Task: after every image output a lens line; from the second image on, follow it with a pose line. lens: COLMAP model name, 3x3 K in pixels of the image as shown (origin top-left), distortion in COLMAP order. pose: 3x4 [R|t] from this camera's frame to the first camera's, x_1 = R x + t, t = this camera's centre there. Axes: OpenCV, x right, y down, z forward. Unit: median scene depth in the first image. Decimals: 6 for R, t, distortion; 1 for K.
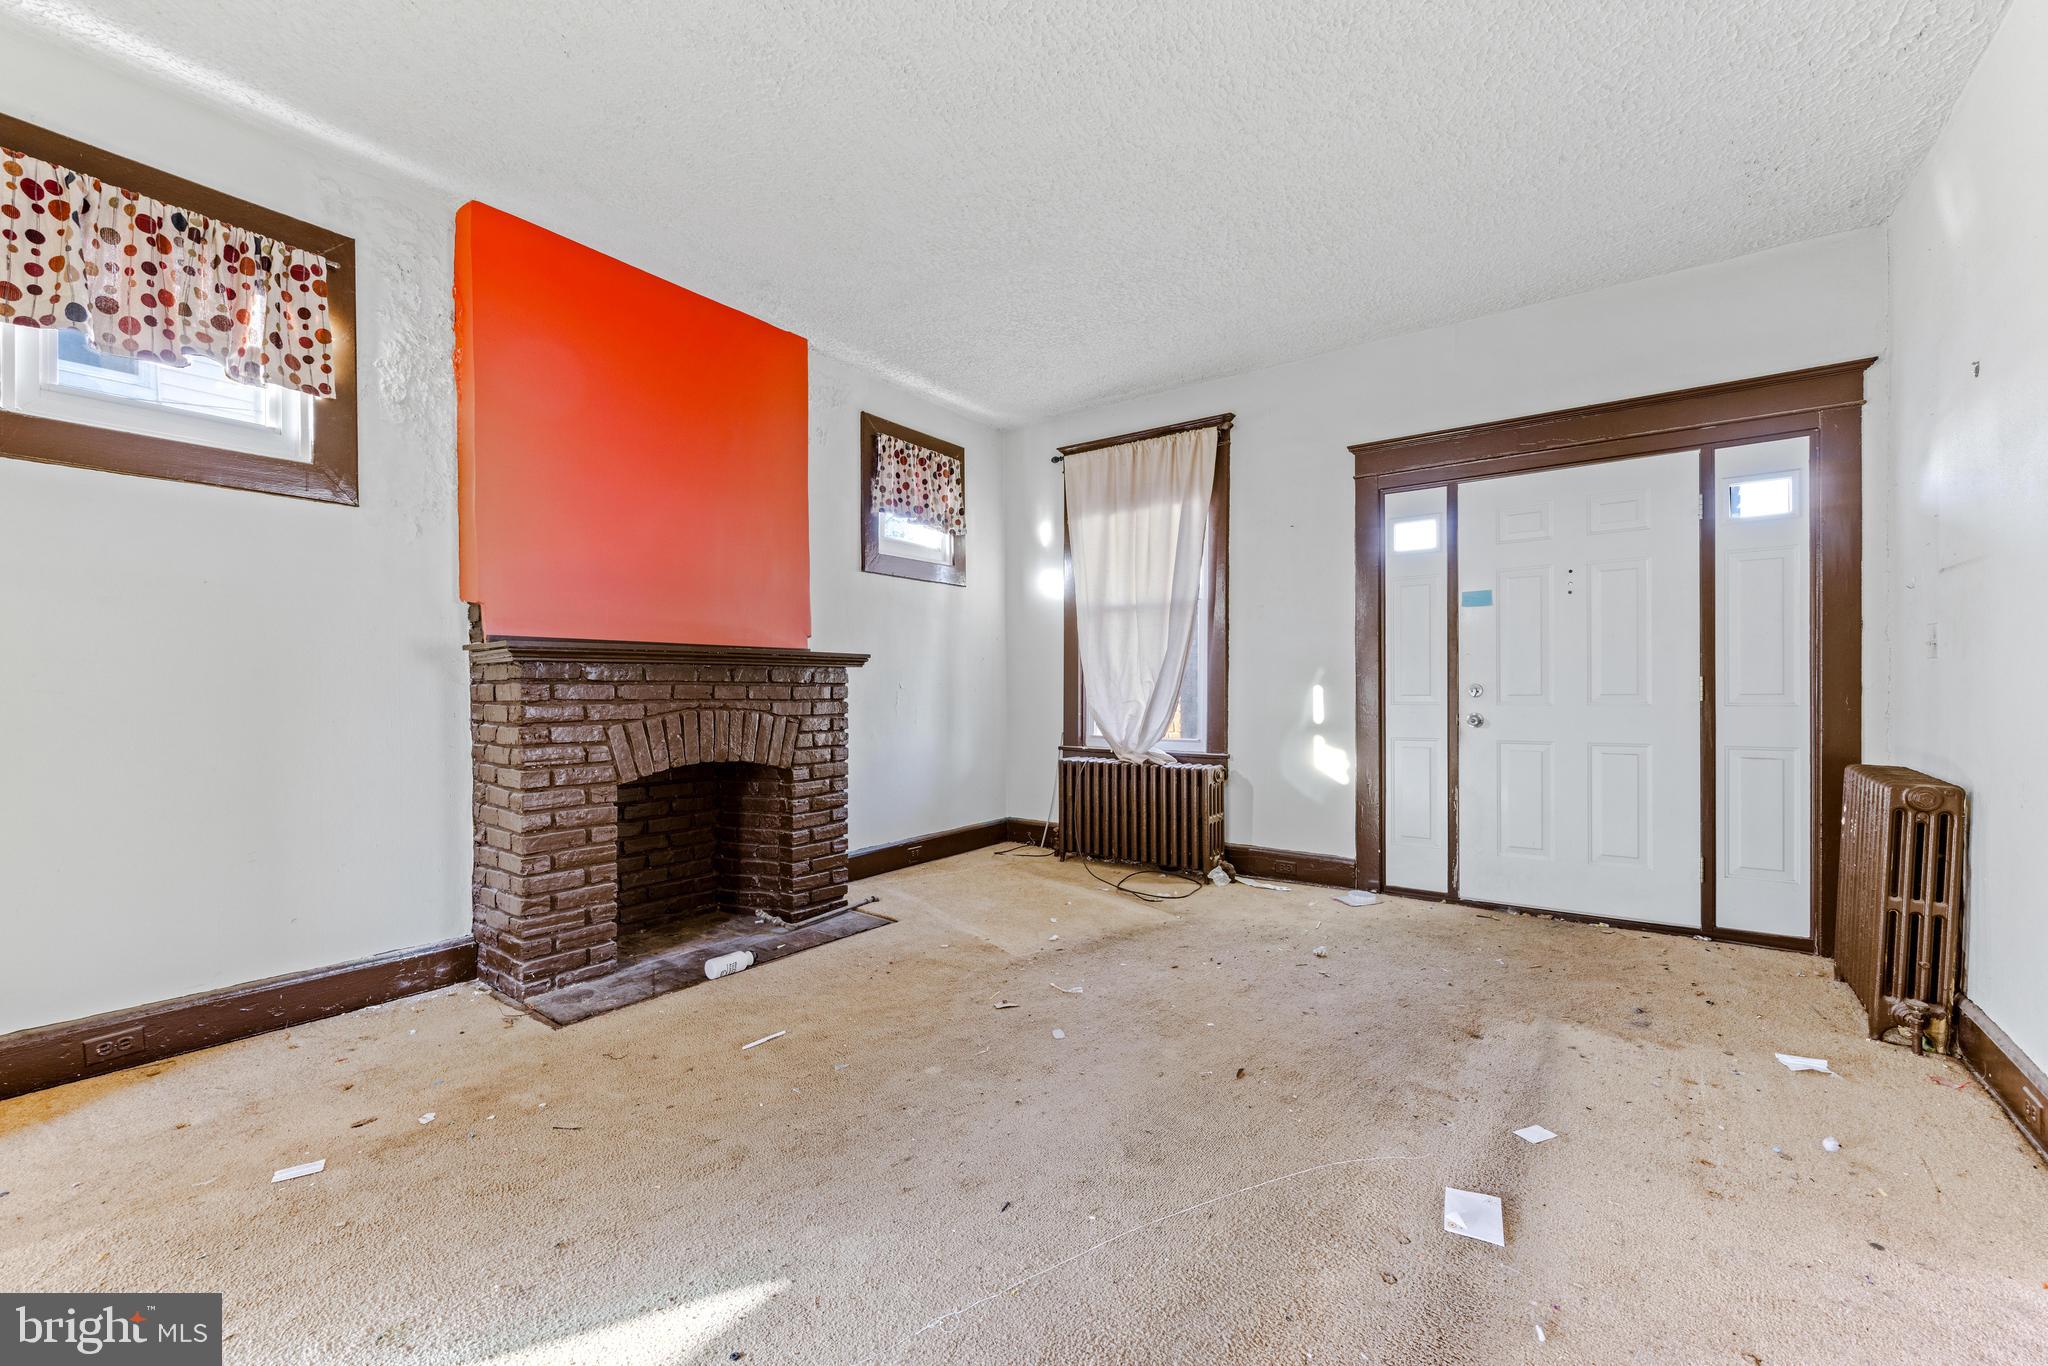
lens RADIAL K [[814.3, 0, 1027.5], [0, 814.3, 688.1], [0, 0, 1]] dist [-0.002192, 0.000239]
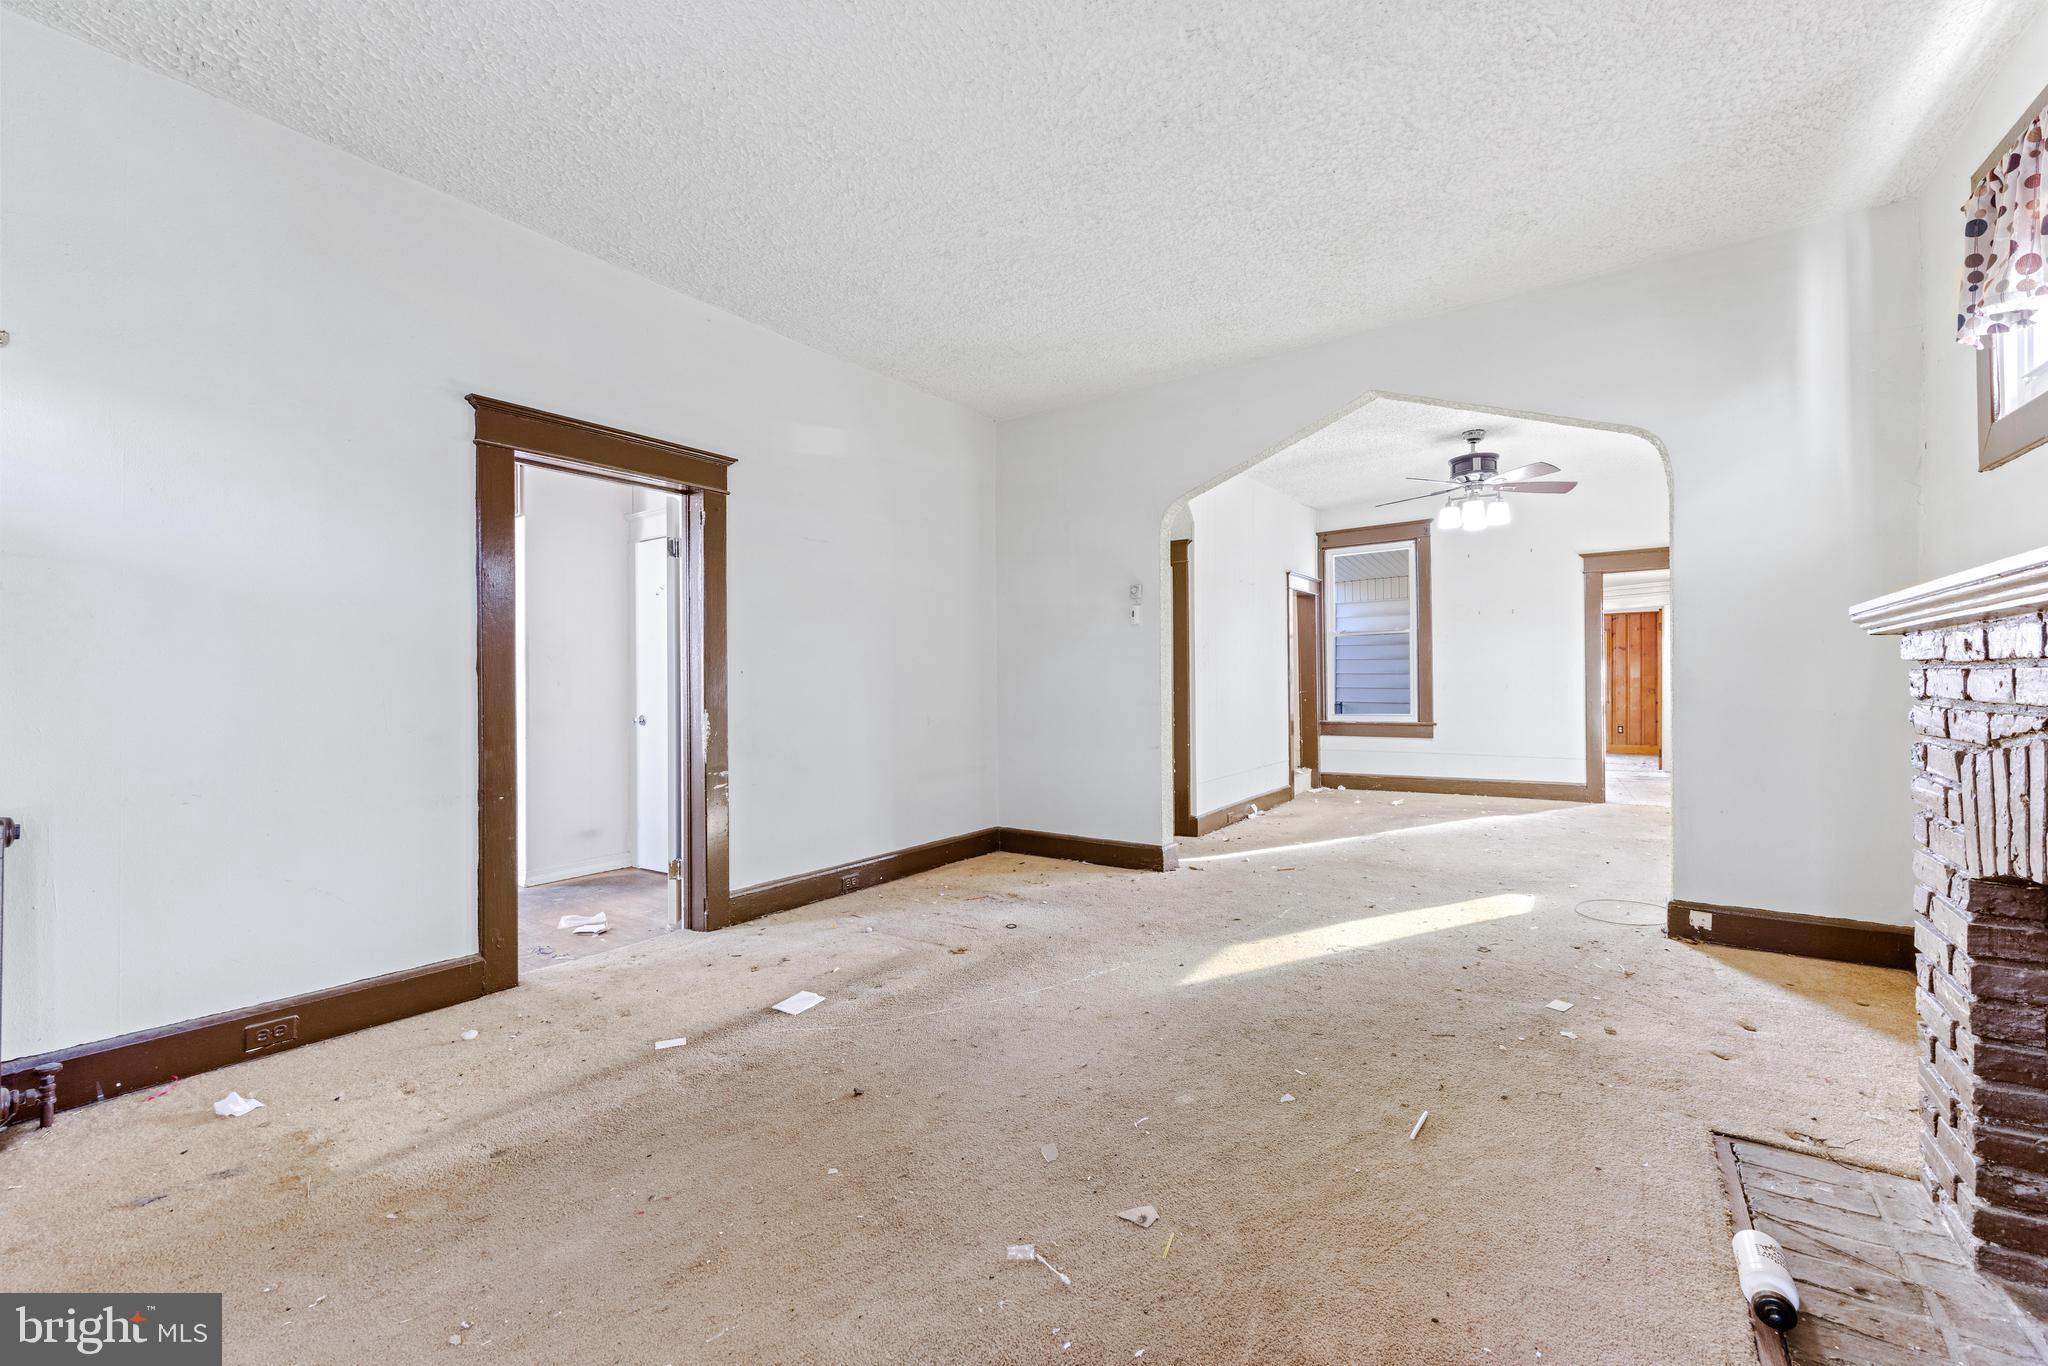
lens RADIAL K [[814.3, 0, 1027.5], [0, 814.3, 688.1], [0, 0, 1]] dist [-0.002192, 0.000239]
pose [[-0.999693, 0.012676, -0.021270, 0.057915], [0.012584, 0.999911, 0.004480, -0.002016], [0.021325, 0.004211, -0.999764, 1.449766]]
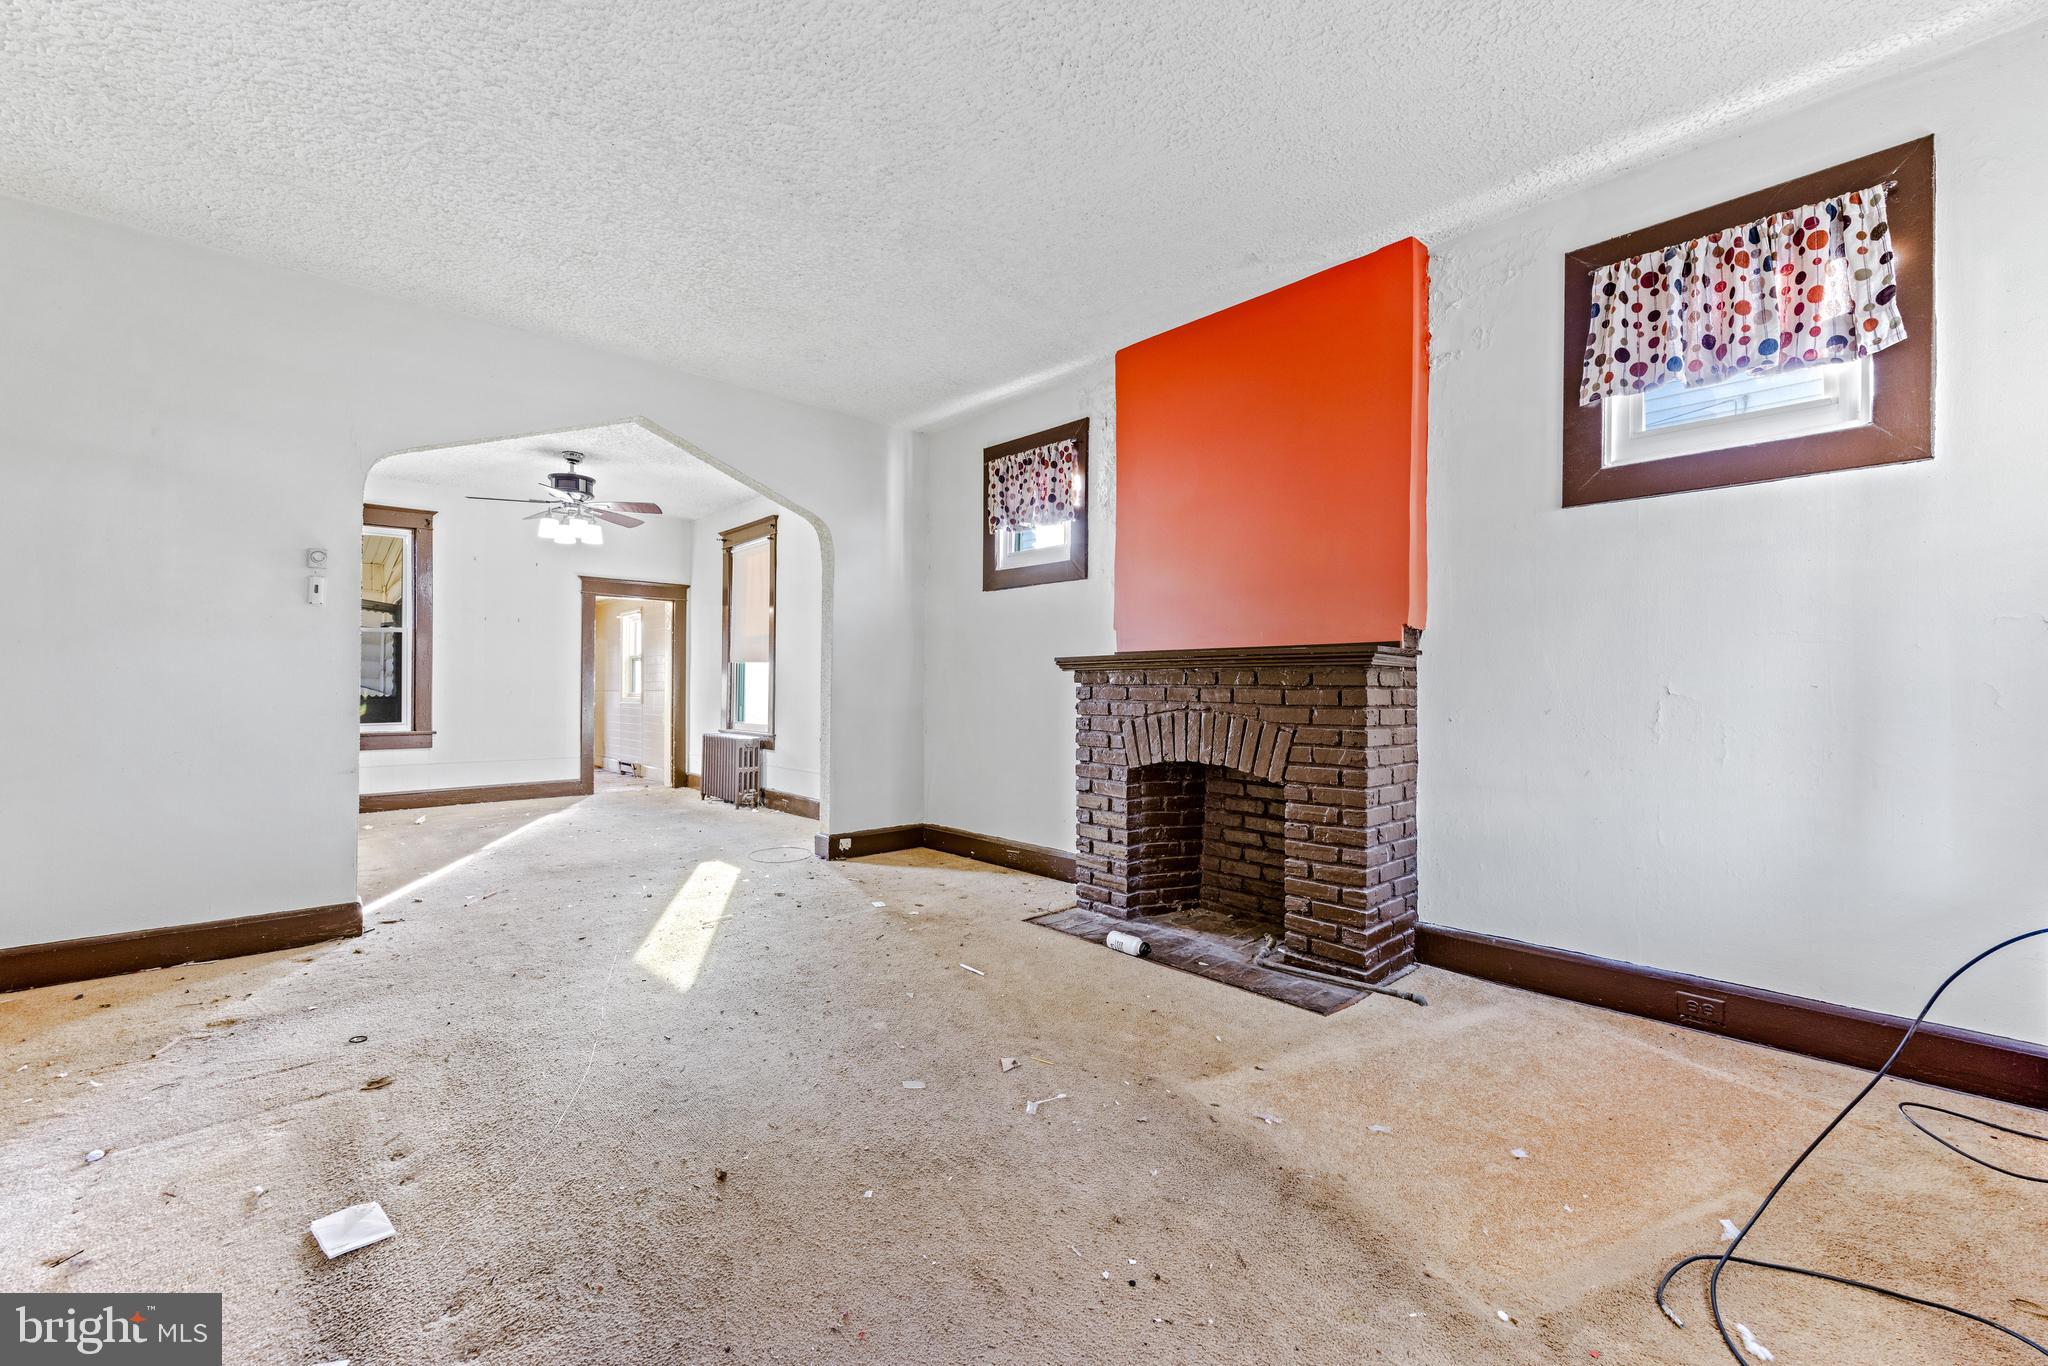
lens RADIAL K [[821.4, 0, 1025.7], [0, 821.4, 678.2], [0, 0, 1]] dist [-0.003259, -0.000308]
pose [[-0.181570, -0.010992, -0.983317, 0.742849], [-0.005758, 0.999932, -0.010114, -0.004454], [0.983361, 0.003825, -0.181621, 1.064464]]
